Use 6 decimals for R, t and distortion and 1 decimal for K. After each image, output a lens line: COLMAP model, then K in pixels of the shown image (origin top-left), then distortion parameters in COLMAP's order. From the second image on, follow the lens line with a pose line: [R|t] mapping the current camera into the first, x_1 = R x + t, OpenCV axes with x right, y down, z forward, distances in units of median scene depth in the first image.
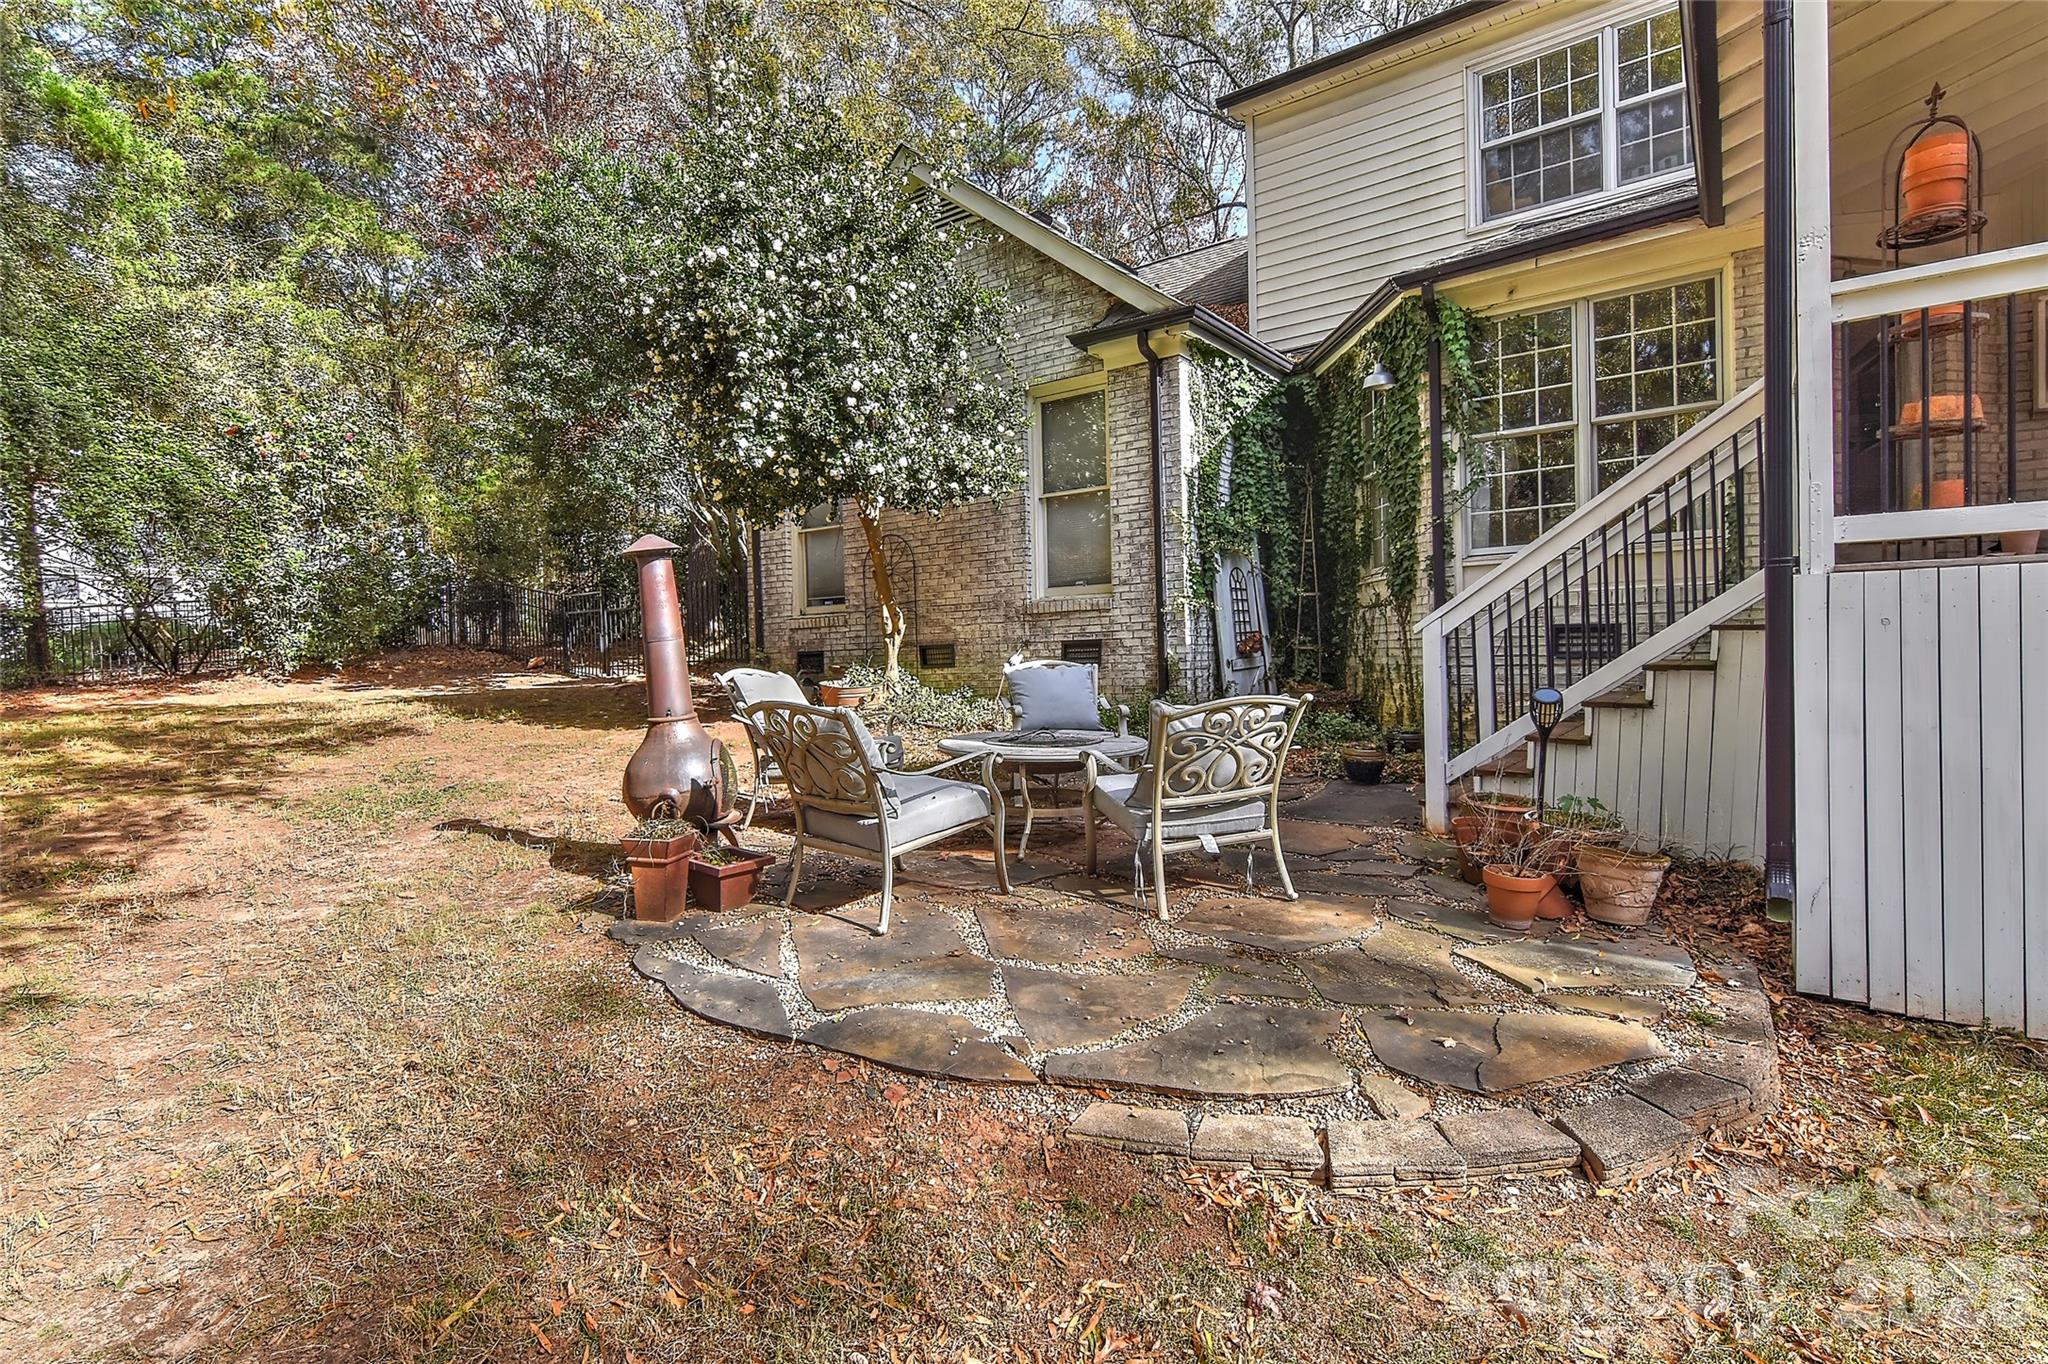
lens RADIAL K [[1018.6, 0, 1024.0], [0, 1018.6, 682.0], [0, 0, 1]] dist [0.014351, -0.000876]
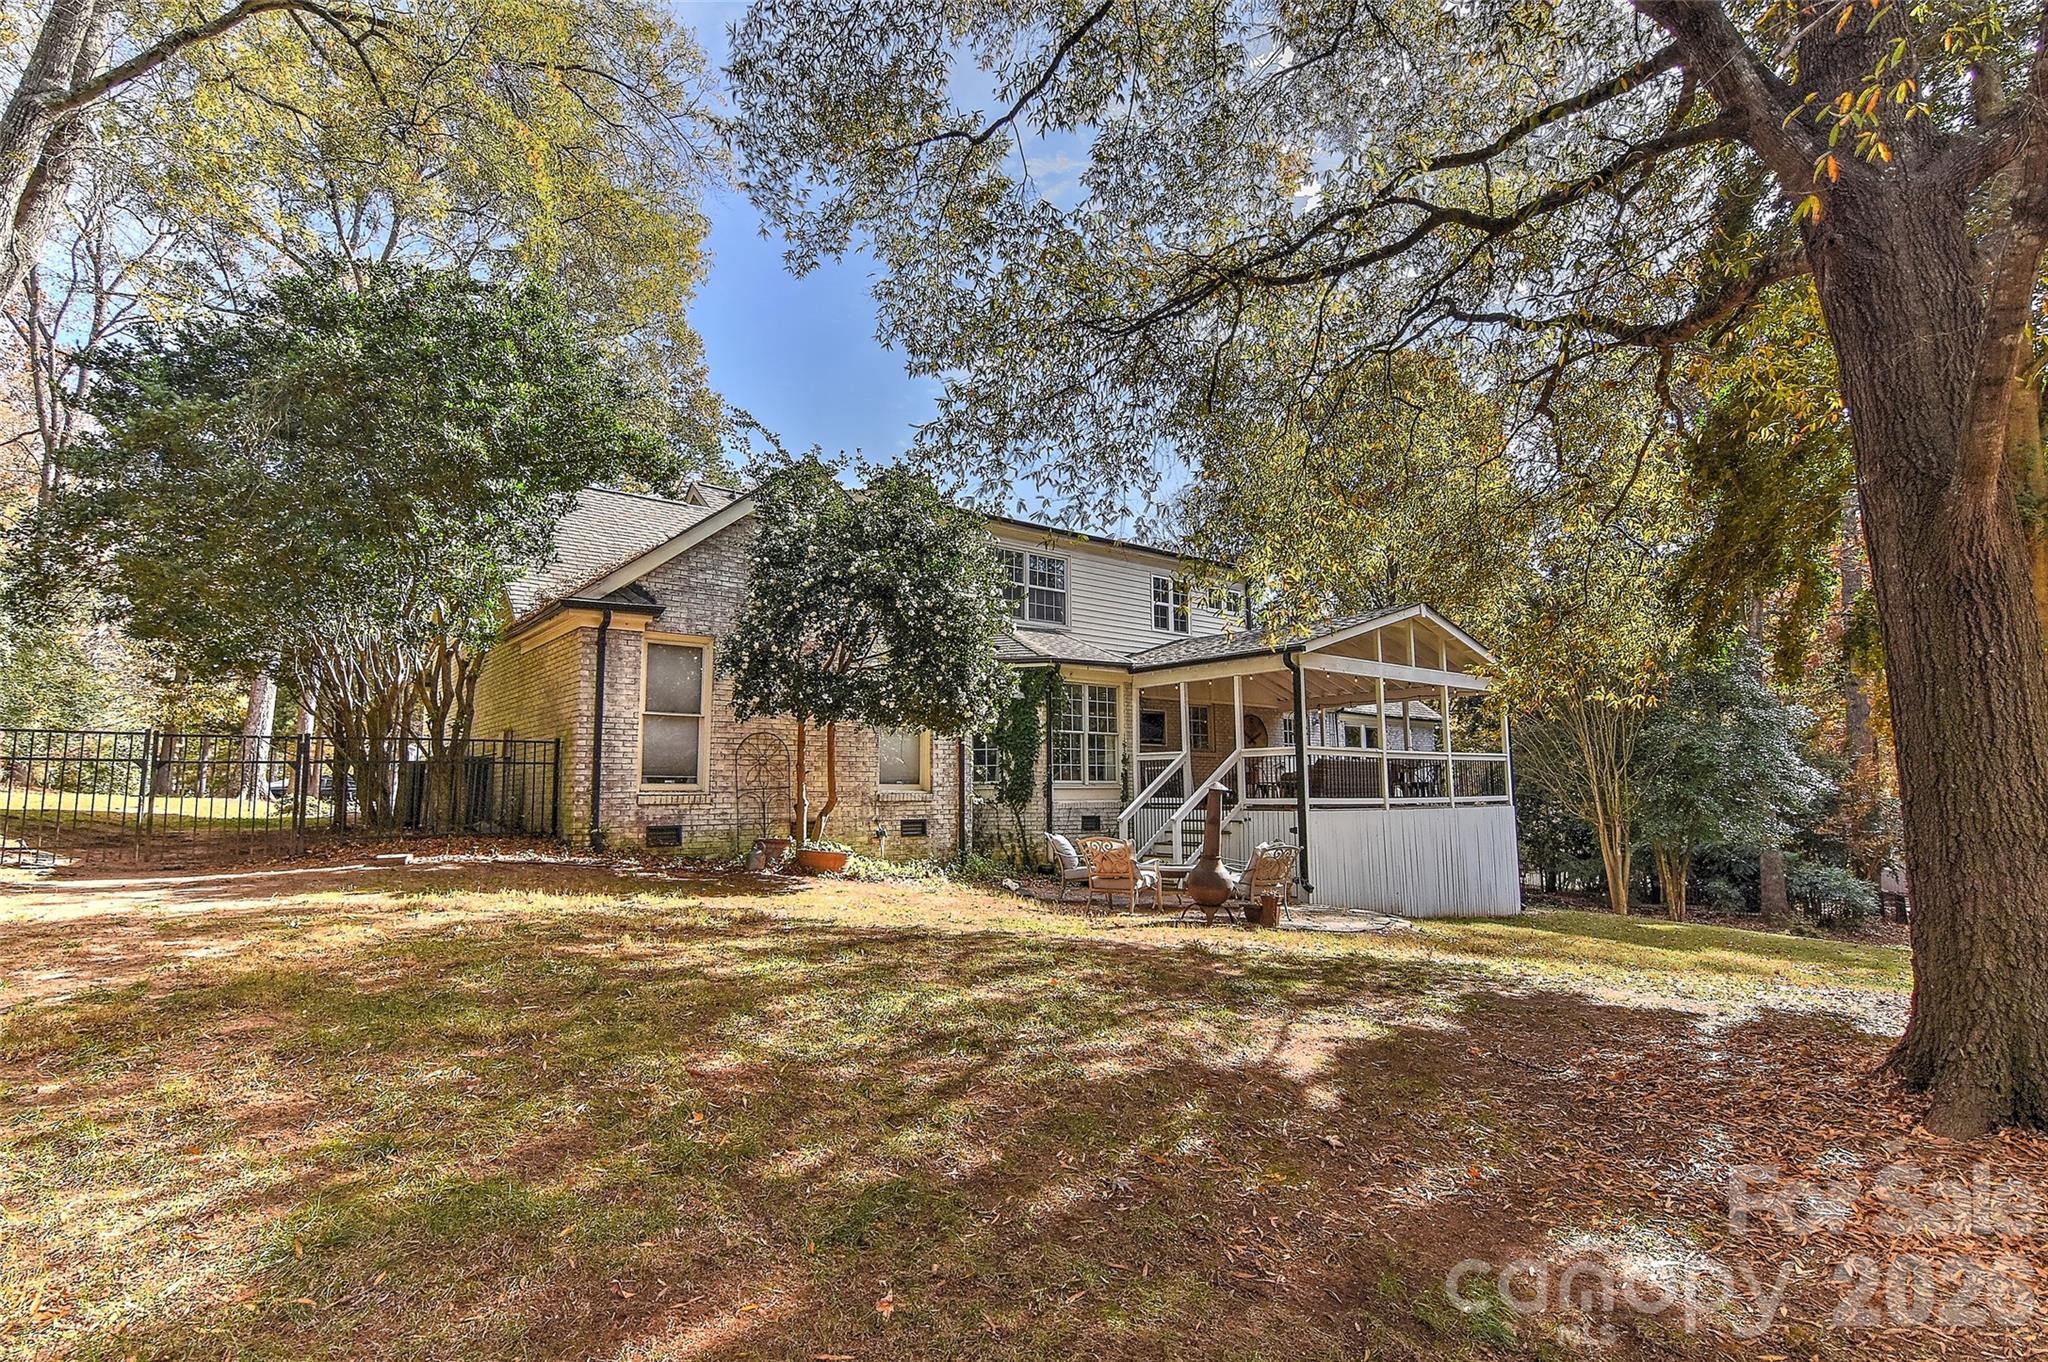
lens RADIAL K [[1018.6, 0, 1024.0], [0, 1018.6, 681.0], [0, 0, 1]] dist [0.014351, -0.000876]
pose [[0.243403, 0.137030, 0.960197, -1.471214], [0.023925, 0.988820, -0.147180, -0.016843], [-0.969630, 0.058797, 0.237403, 0.446282]]
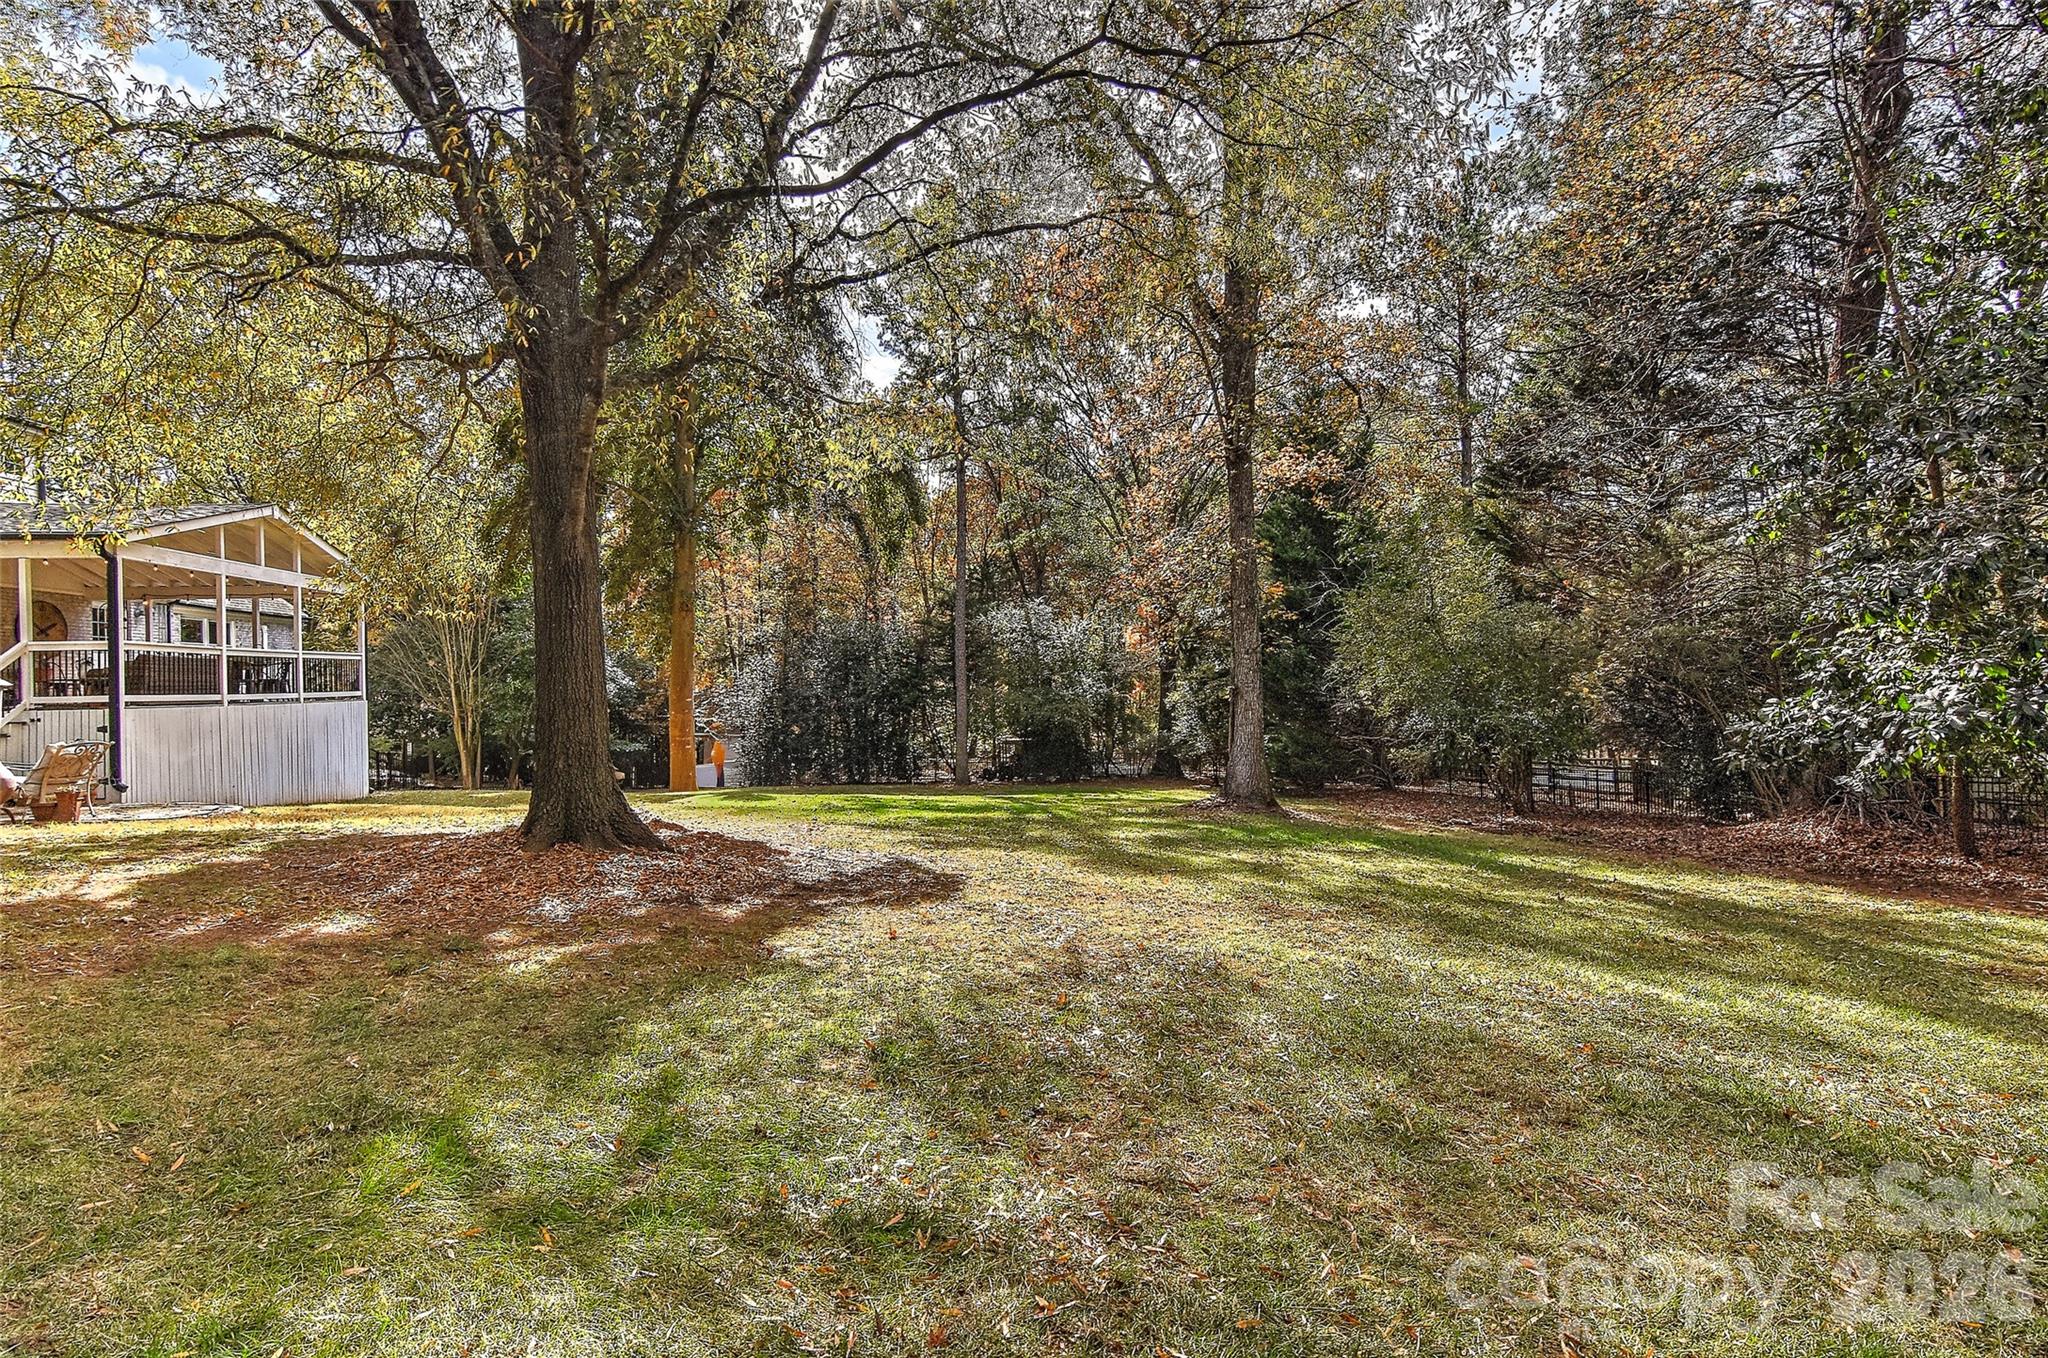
lens RADIAL K [[1018.6, 0, 1024.0], [0, 1018.6, 679.0], [0, 0, 1]] dist [0.014351, -0.000876]
pose [[-0.672930, 0.044861, 0.738345, -1.922484], [0.056470, 0.998362, -0.009192, 0.010766], [-0.737548, 0.035508, -0.674361, 0.449460]]
